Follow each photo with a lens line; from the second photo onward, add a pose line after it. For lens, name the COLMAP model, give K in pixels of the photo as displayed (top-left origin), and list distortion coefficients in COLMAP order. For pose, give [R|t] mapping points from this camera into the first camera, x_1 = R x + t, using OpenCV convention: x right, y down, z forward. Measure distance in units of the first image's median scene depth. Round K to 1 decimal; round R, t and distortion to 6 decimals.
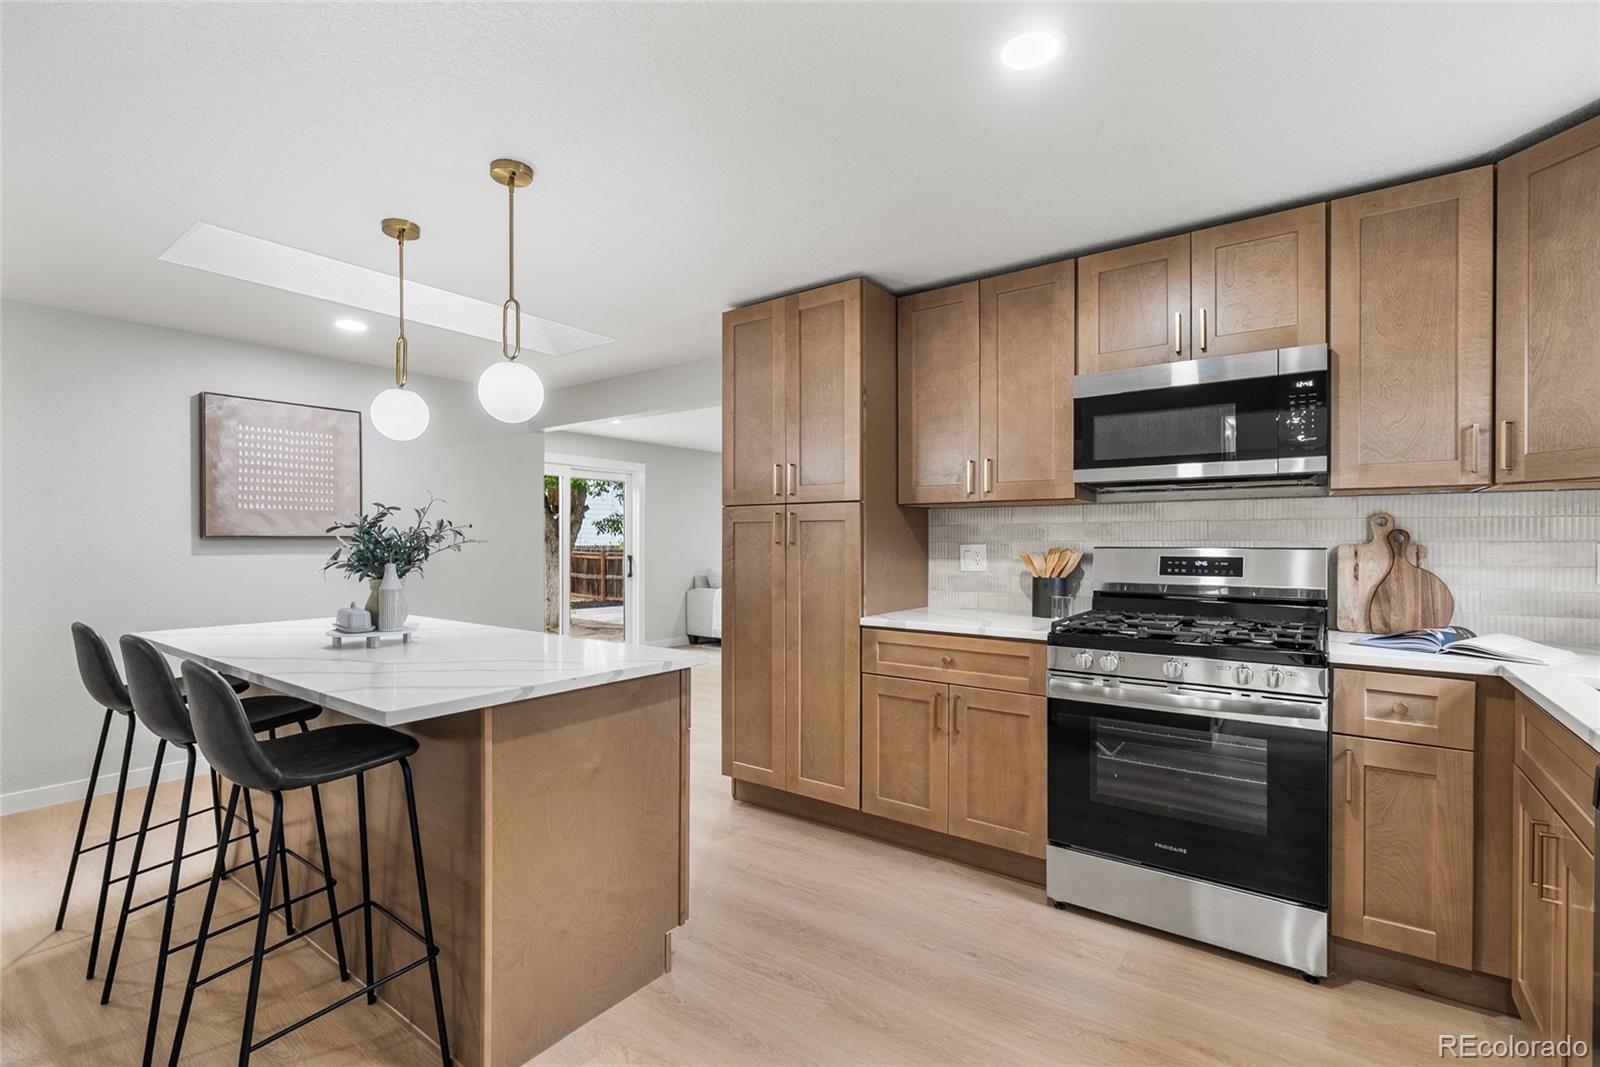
lens RADIAL K [[708.4, 0, 798.8], [0, 708.4, 542.6], [0, 0, 1]] dist [-0.011842, 0.002125]
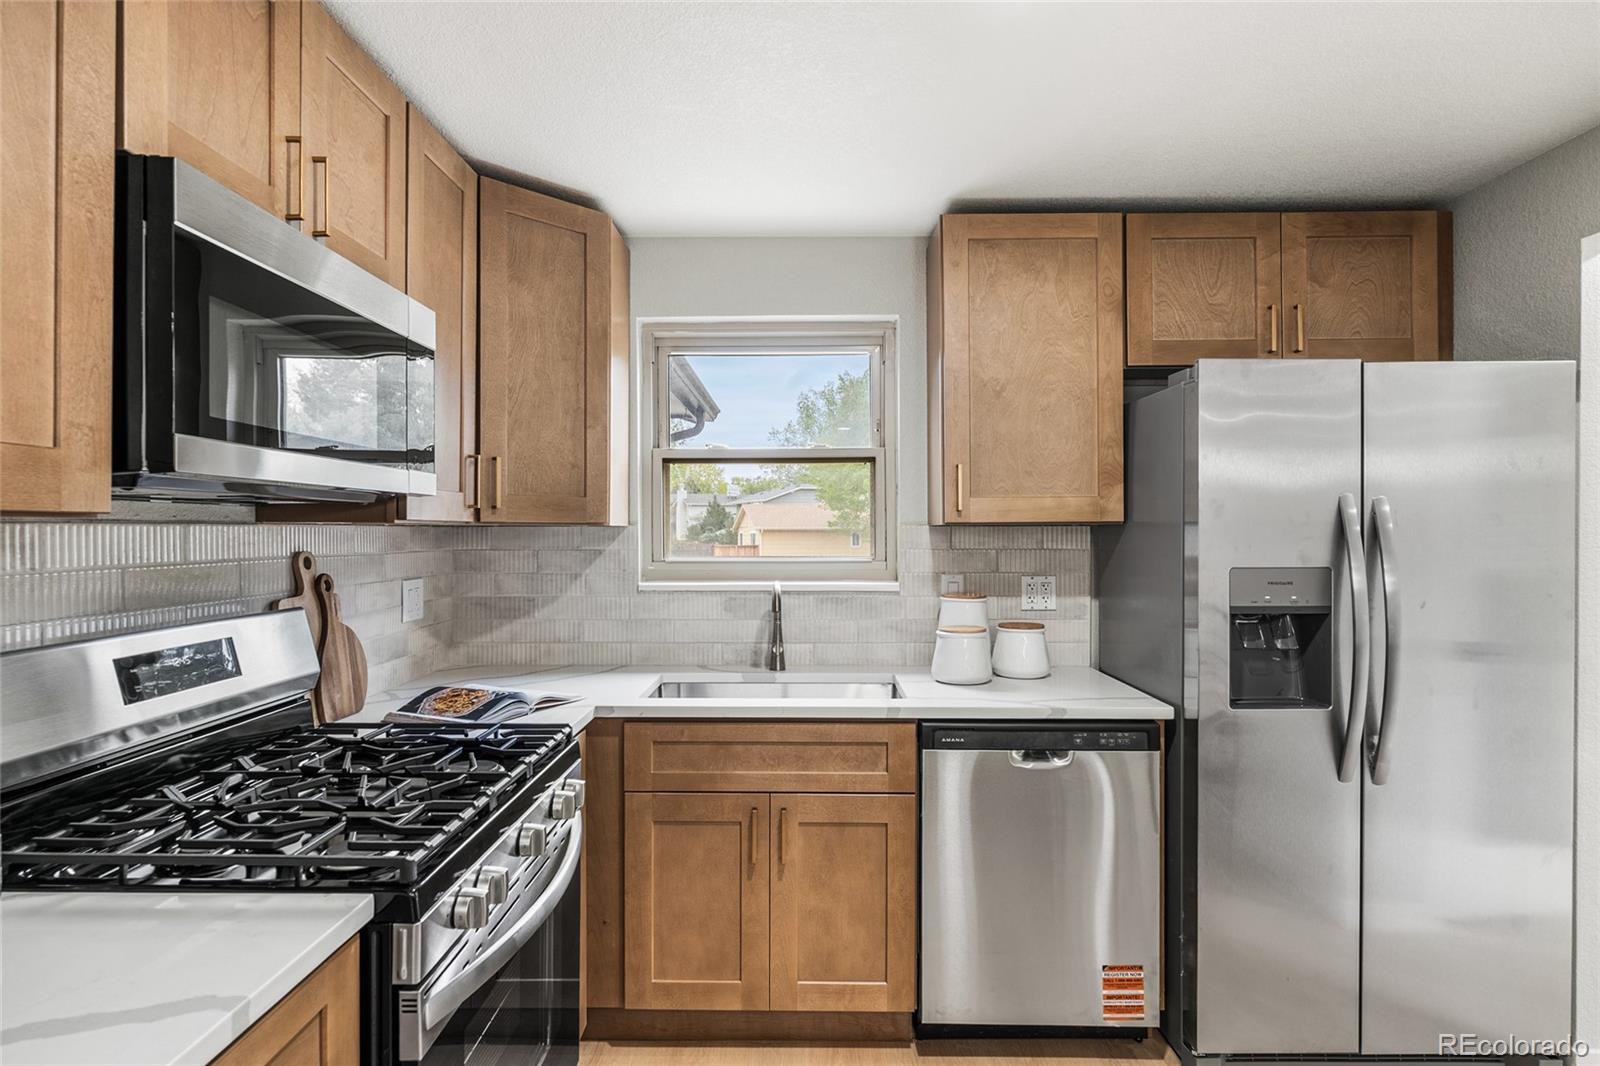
lens RADIAL K [[842.5, 0, 793.8], [0, 842.5, 529.8], [0, 0, 1]] dist [-0.006533, 0.000543]
pose [[-0.582529, 0.000426, 0.812809, -0.110938], [0.002110, 0.999997, 0.000988, -0.055400], [-0.812807, 0.002291, -0.582529, 0.977925]]
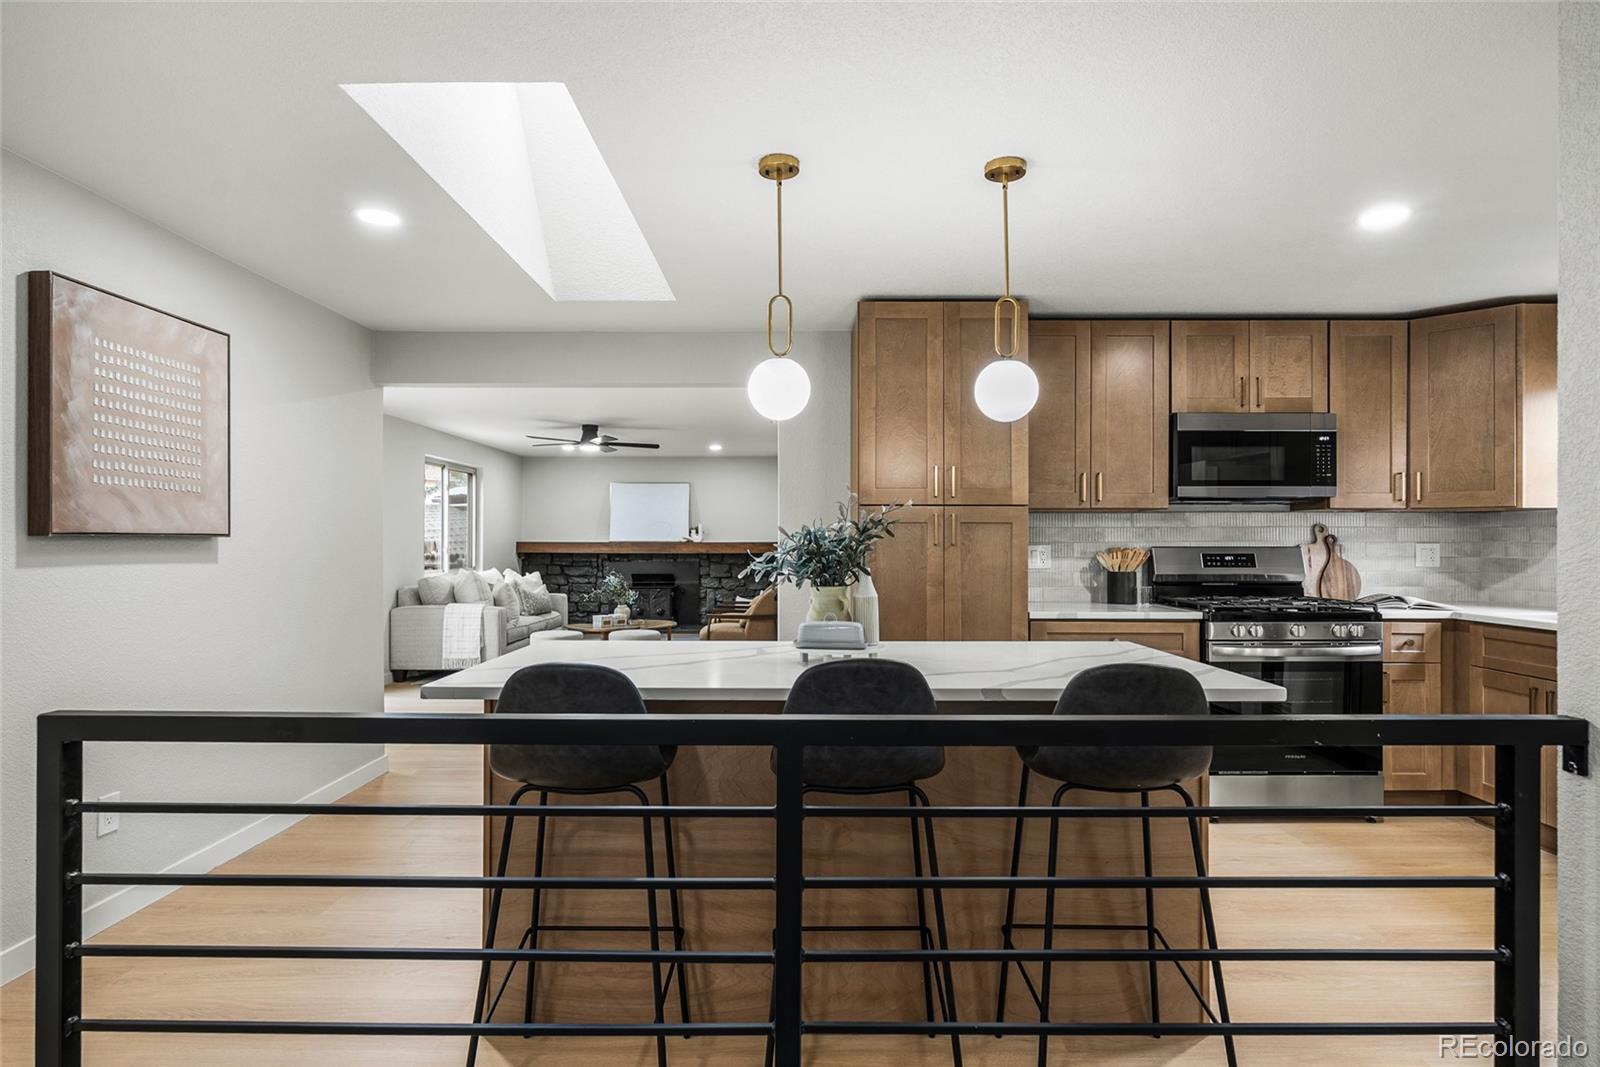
lens RADIAL K [[842.5, 0, 796.4], [0, 842.5, 534.1], [0, 0, 1]] dist [-0.006533, 0.000543]
pose [[0.808401, 0.005874, 0.588602, -1.051552], [0.001180, 0.999932, -0.011599, 0.000707], [-0.588631, 0.010071, 0.808339, 0.172360]]
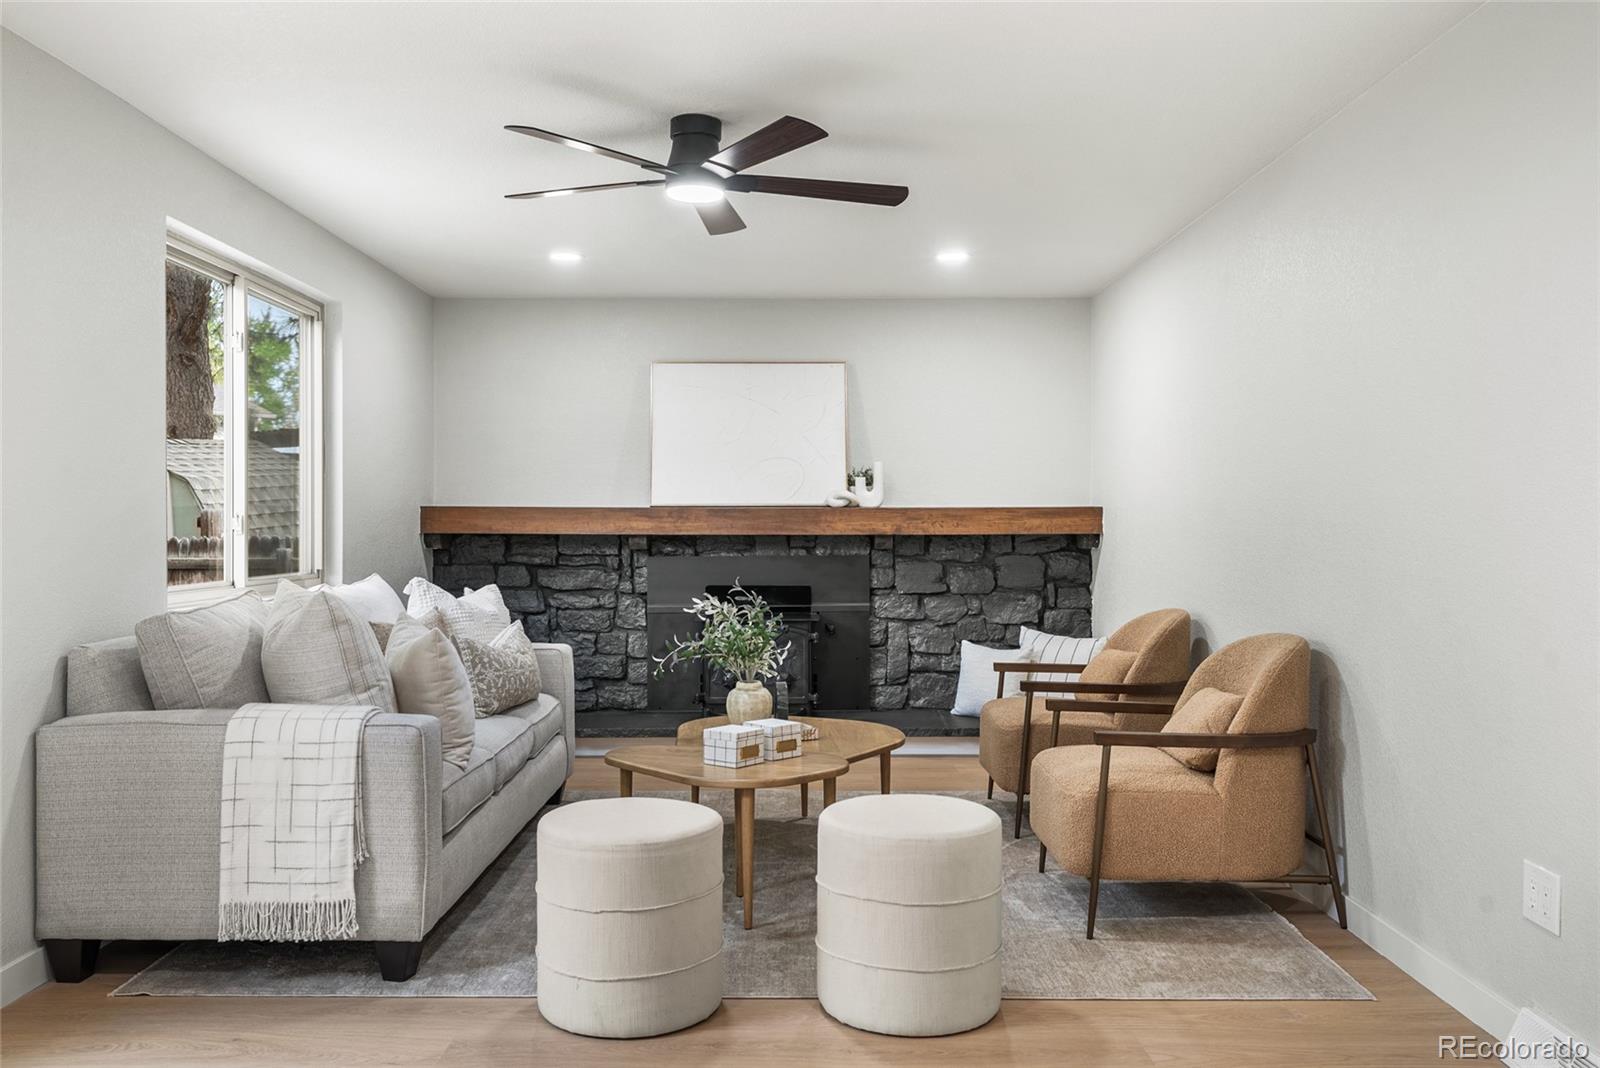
lens RADIAL K [[1269.3, 0, 795.3], [0, 1269.3, 536.5], [0, 0, 1]] dist [-0.006722, 0.007065]
pose [[0.806135, -0.006751, 0.591694, -0.629497], [0.001595, 0.999956, 0.009236, 0.025286], [-0.591730, -0.006502, 0.806110, 1.819206]]
